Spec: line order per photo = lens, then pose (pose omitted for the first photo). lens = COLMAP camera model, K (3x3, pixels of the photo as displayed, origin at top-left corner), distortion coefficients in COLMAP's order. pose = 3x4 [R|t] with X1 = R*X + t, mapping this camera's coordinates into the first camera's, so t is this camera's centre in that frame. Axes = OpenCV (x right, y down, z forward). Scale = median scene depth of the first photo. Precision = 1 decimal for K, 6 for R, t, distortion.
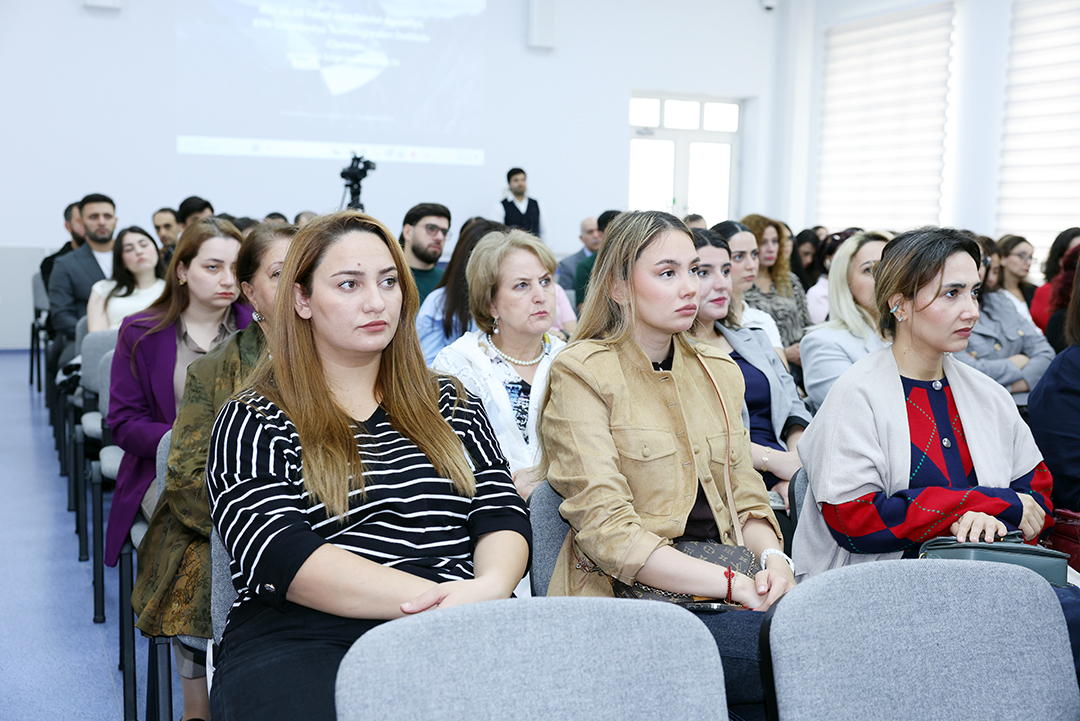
lens RADIAL K [[1234.2, 0, 540.0], [0, 1234.2, 360.5], [0, 0, 1]] dist [-0.003391, 0.253124]
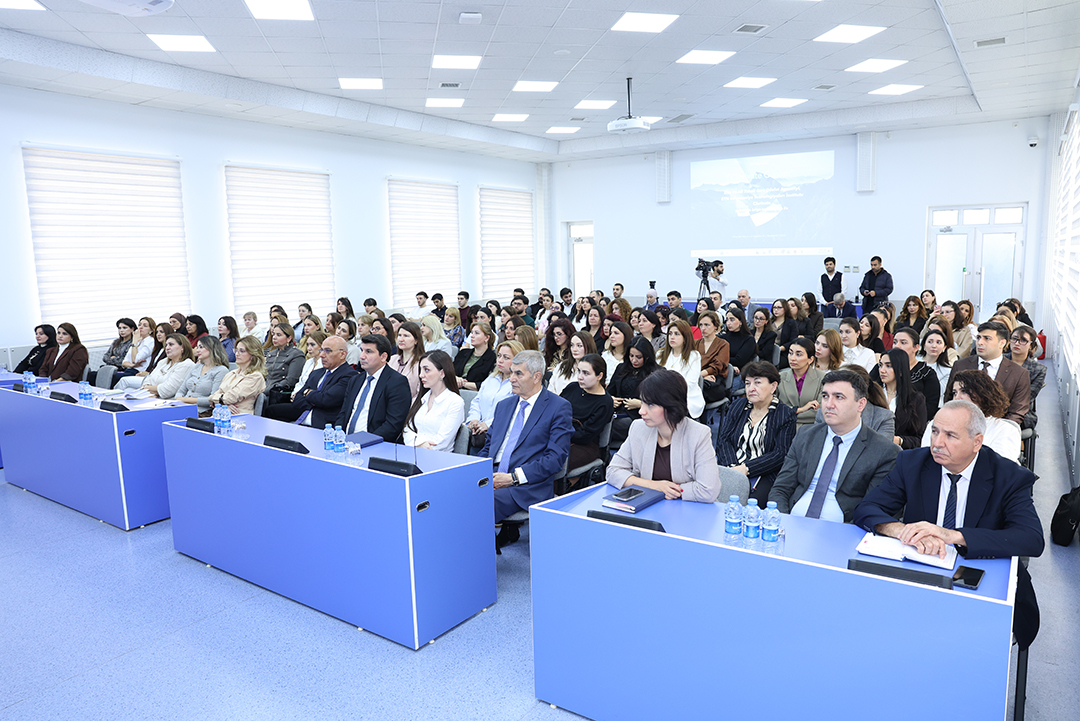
lens RADIAL K [[735.4, 0, 540.0], [0, 735.4, 360.5], [0, 0, 1]] dist [-0.114278, 0.090071]
pose [[0.525197, 0.088167, -0.846401, 0.745070], [-0.064626, 0.995878, 0.063637, -0.038848], [0.848523, 0.021277, 0.528730, 0.013327]]
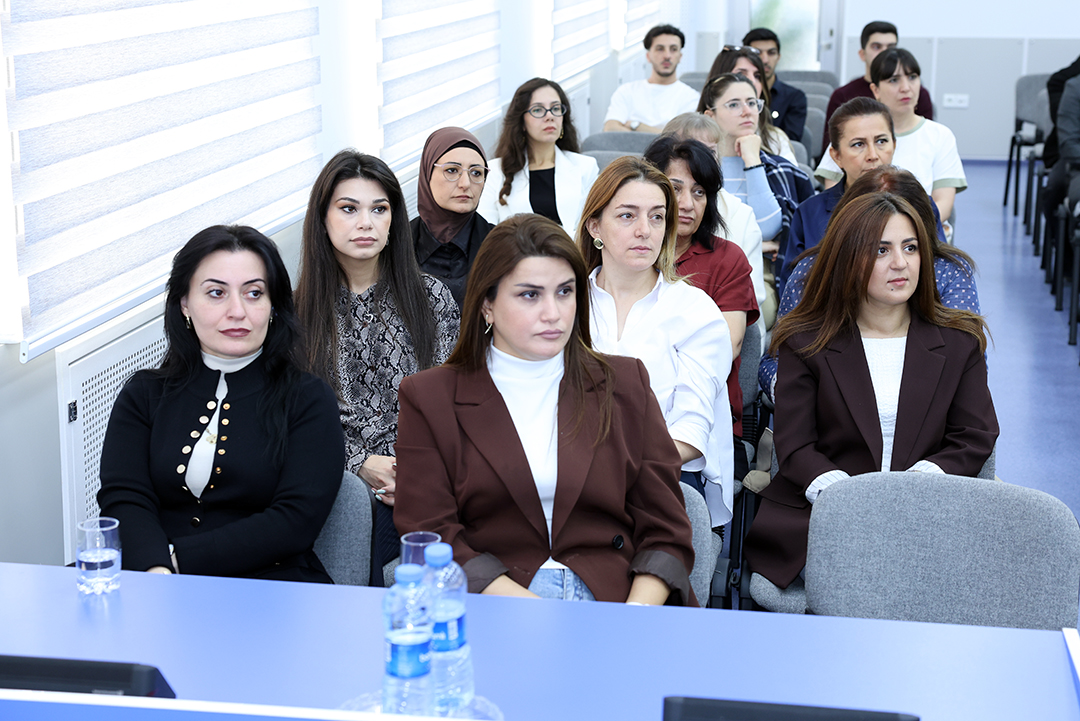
lens RADIAL K [[1937.4, 0, 540.0], [0, 1937.4, 360.5], [0, 0, 1]] dist [-0.014228, 0.035117]
pose [[0.835540, 0.105736, -0.539160, 0.052712], [-0.048863, 0.991719, 0.118766, -0.014588], [0.547253, -0.072889, 0.833787, -0.262500]]
